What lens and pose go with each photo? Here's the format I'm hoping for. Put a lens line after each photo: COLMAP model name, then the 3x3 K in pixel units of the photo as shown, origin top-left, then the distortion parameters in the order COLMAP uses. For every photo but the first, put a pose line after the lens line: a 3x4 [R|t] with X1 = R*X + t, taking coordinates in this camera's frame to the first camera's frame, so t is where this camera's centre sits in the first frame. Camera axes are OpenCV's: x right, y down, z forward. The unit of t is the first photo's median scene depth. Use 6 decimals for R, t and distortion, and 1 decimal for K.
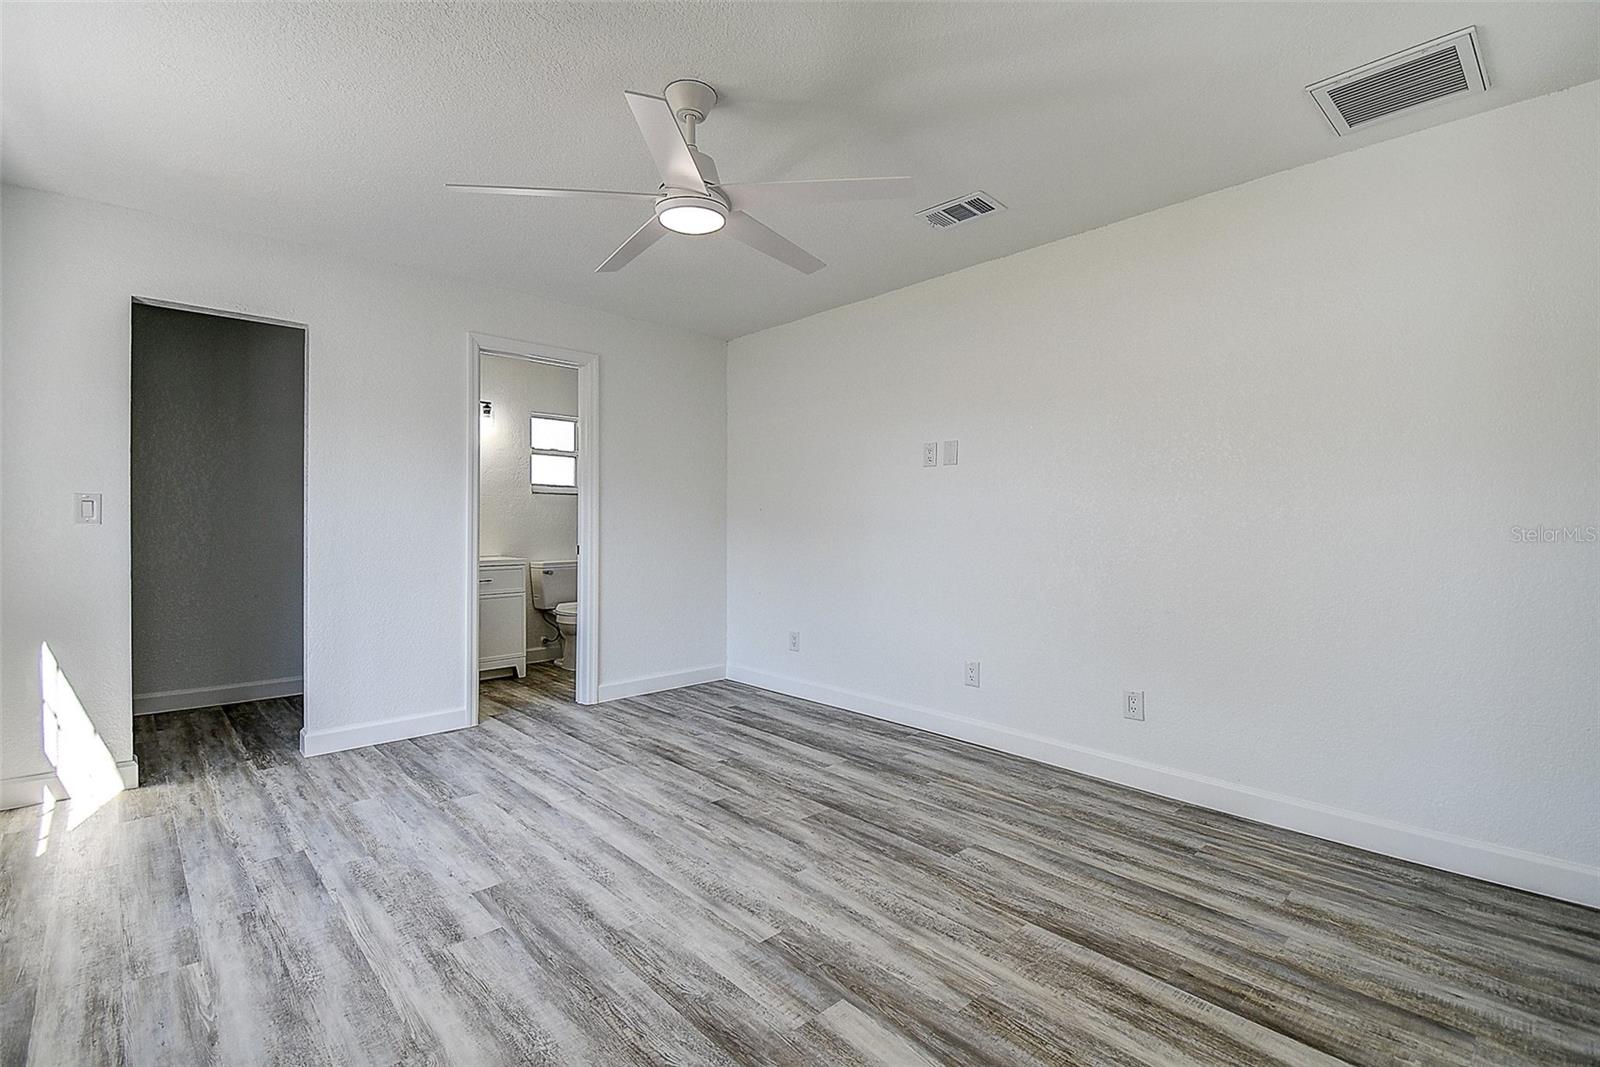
lens RADIAL K [[724.9, 0, 797.3], [0, 724.9, 528.9], [0, 0, 1]] dist [0.033149, -0.027891]
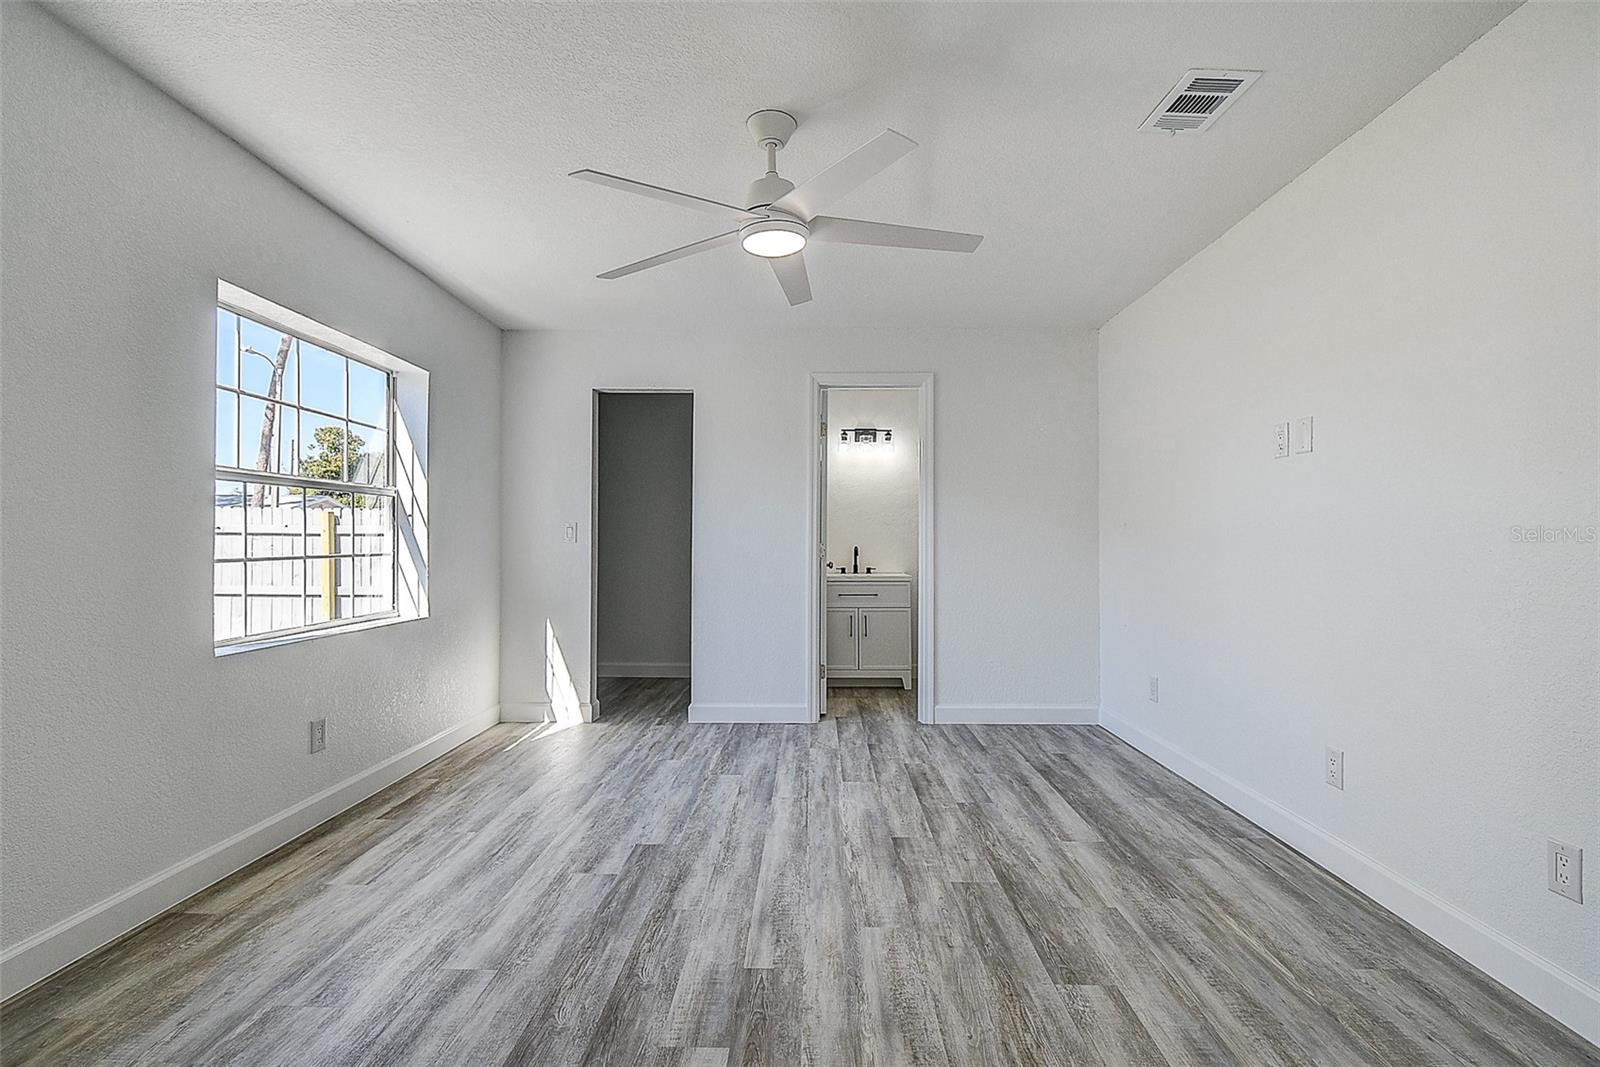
lens RADIAL K [[748.2, 0, 800.0], [0, 748.2, 533.5], [0, 0, 1]] dist [0.036732, -0.030892]
pose [[0.717201, -0.010890, -0.696781, 0.514537], [-0.004569, 0.999783, -0.020329, 0.004694], [0.696851, 0.017764, 0.716996, 0.231555]]
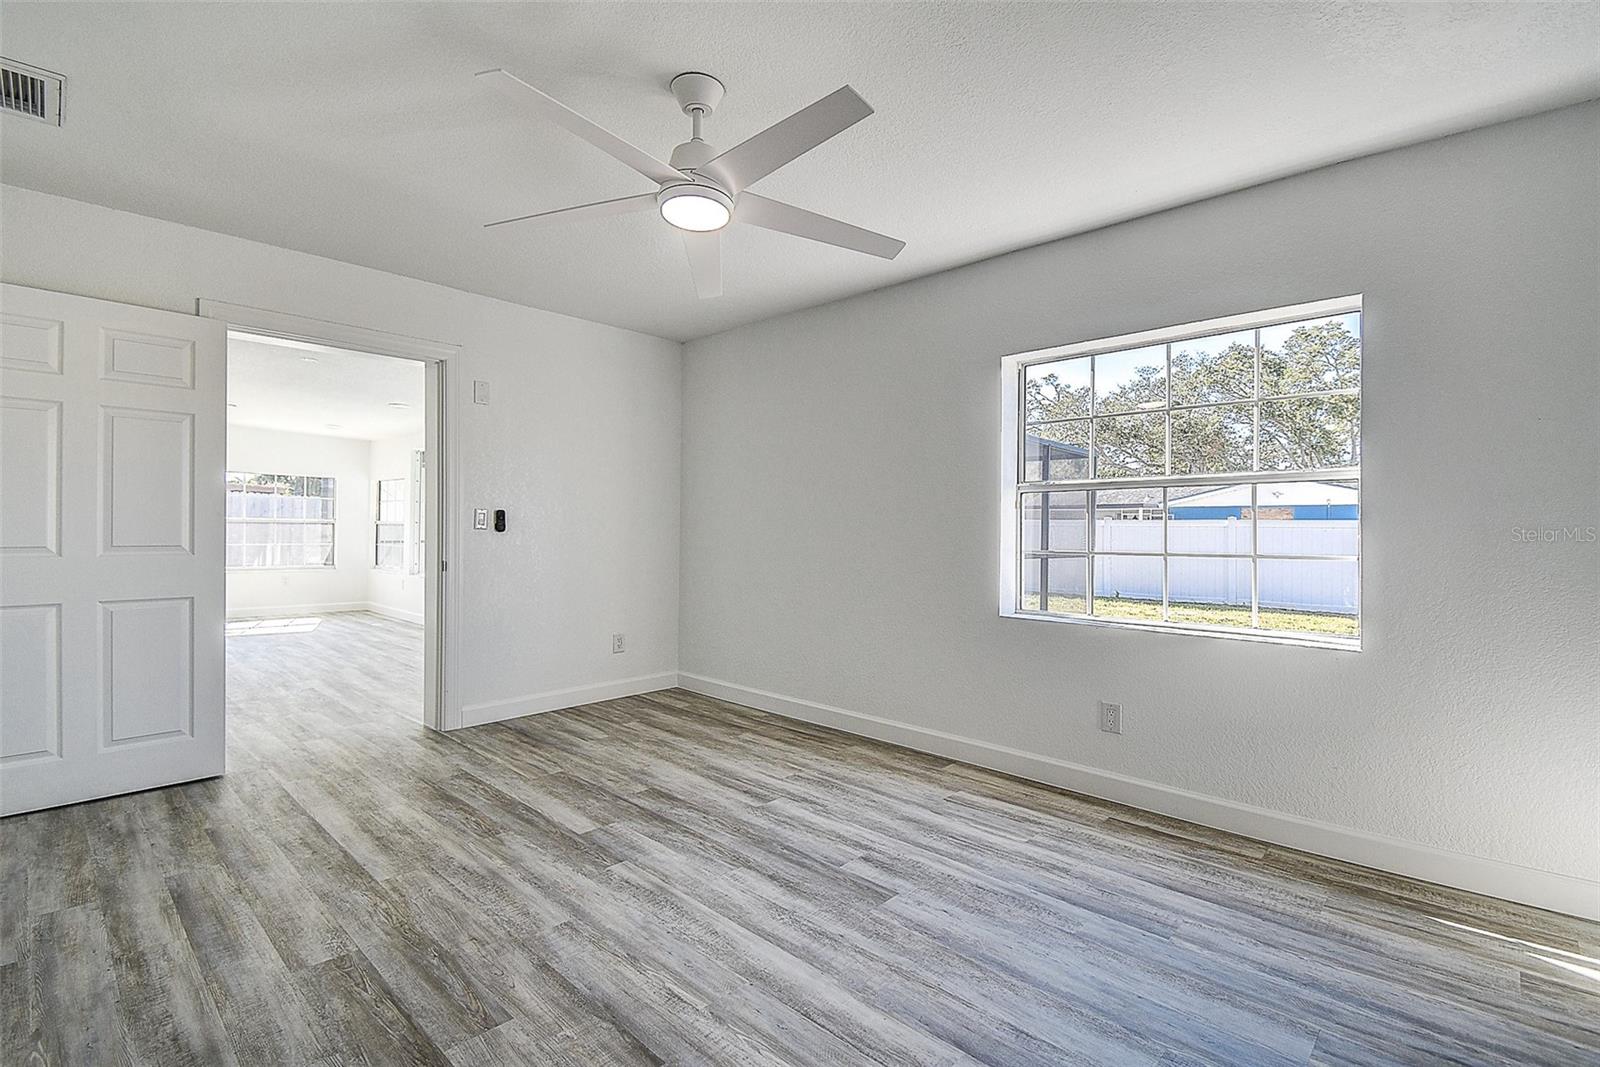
lens RADIAL K [[724.9, 0, 797.3], [0, 724.9, 528.9], [0, 0, 1]] dist [0.033149, -0.027891]
pose [[-0.998024, -0.015652, -0.060848, -0.189790], [-0.015815, 0.999872, 0.002212, -0.012432], [0.060805, 0.003170, -0.998145, 1.651228]]
